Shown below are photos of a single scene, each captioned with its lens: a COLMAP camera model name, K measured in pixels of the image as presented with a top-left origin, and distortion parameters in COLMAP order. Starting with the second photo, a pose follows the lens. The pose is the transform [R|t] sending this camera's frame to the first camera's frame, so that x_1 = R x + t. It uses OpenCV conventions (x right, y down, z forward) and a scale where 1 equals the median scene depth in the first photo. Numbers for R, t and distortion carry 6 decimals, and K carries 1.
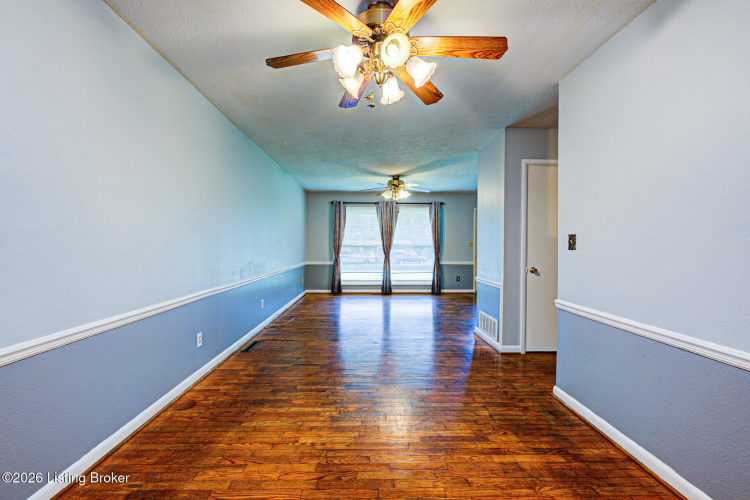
lens RADIAL K [[316.5, 0, 373.5], [0, 316.5, 249.1], [0, 0, 1]] dist [0.000228, 0.000354]
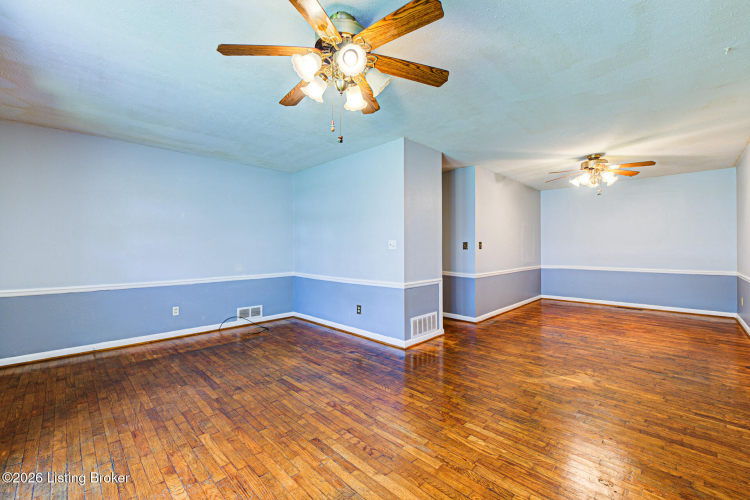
lens RADIAL K [[316.5, 0, 373.5], [0, 316.5, 249.1], [0, 0, 1]] dist [0.000228, 0.000354]
pose [[-0.697869, -0.004019, 0.716215, -0.333401], [0.009235, 0.999851, 0.014610, -0.029121], [-0.716166, 0.016810, -0.697727, 2.384272]]
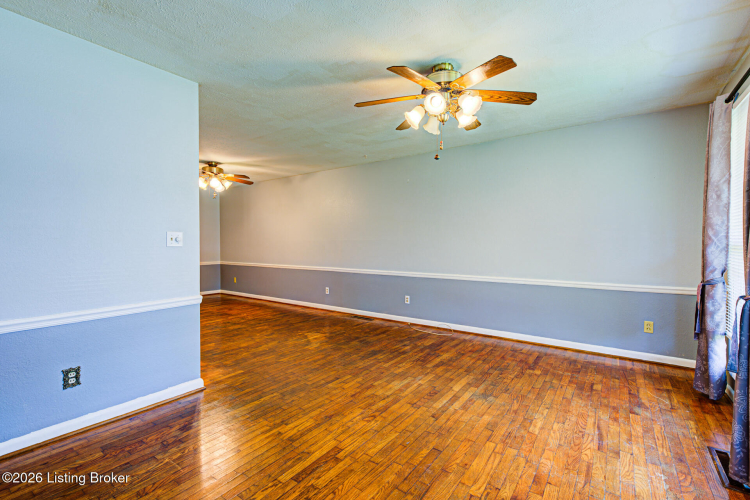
lens RADIAL K [[327.6, 0, 385.2], [0, 327.6, 250.8], [0, 0, 1]] dist [0.007840, -0.000414]
pose [[-0.584015, 0.010908, -0.811670, 0.898141], [-0.013366, 0.999645, 0.023052, -0.024036], [0.811633, 0.024312, -0.583662, 2.361386]]
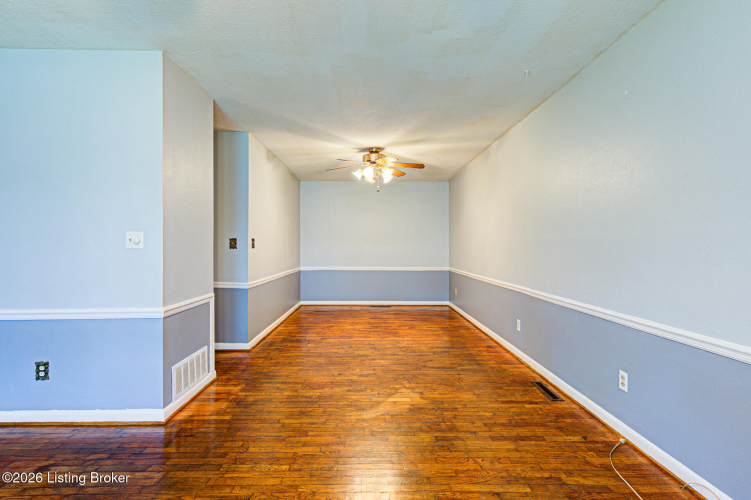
lens RADIAL K [[380.4, 0, 380.1], [0, 380.4, 248.1], [0, 0, 1]] dist [0.009715, 0.000386]
pose [[-0.999973, -0.007318, -0.001142, -0.013578], [-0.007336, 0.999838, 0.016452, -0.027356], [0.001021, 0.016460, -0.999864, 2.286184]]
